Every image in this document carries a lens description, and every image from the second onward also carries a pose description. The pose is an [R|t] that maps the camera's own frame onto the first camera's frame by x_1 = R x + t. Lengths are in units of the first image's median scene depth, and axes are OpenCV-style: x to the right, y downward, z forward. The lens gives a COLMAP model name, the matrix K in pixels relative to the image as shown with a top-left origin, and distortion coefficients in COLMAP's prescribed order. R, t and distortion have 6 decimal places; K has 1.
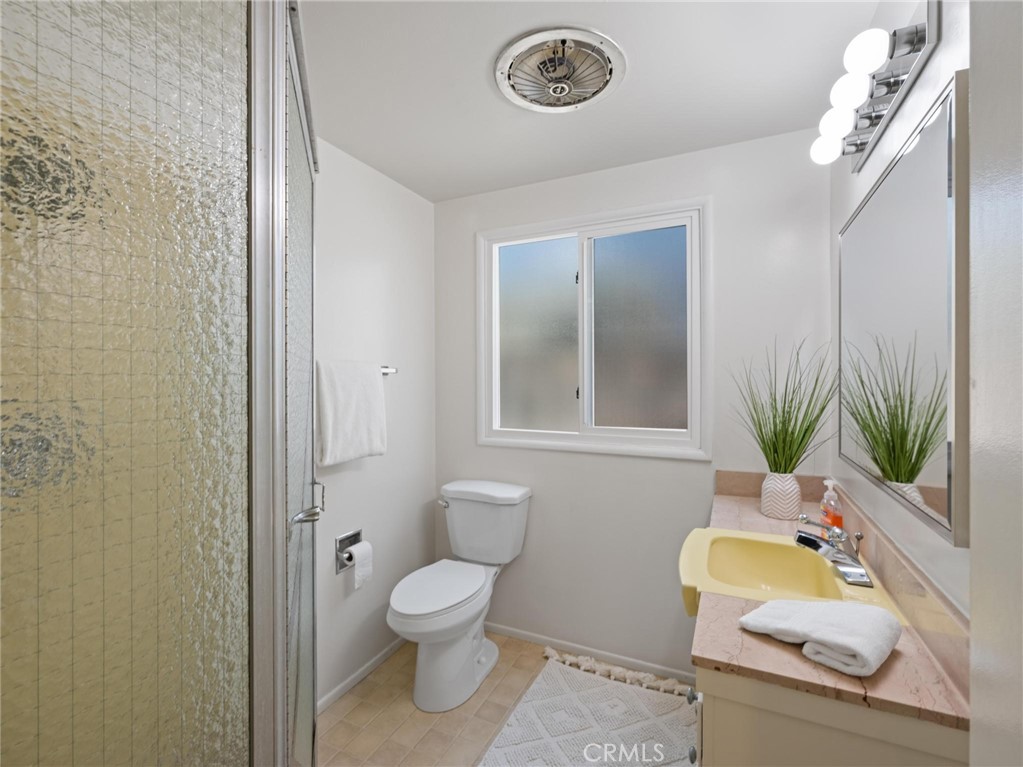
lens RADIAL K [[466.5, 0, 508.1], [0, 466.5, 379.7], [0, 0, 1]] dist [-0.005720, 0.002533]
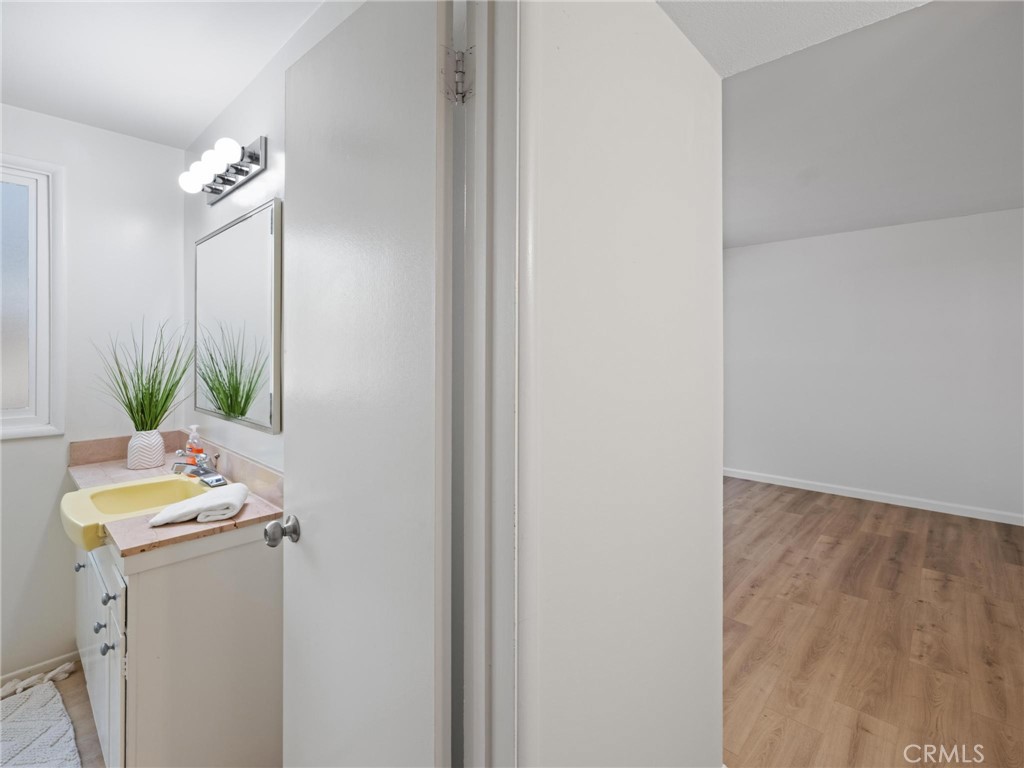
lens RADIAL K [[467.0, 0, 516.2], [0, 467.0, 349.8], [0, 0, 1]] dist [-0.005720, 0.002533]
pose [[0.286905, 0.007874, 0.957927, -0.311163], [0.002824, 0.999955, -0.009065, 0.007492], [-0.957955, 0.005306, 0.286870, -0.270732]]
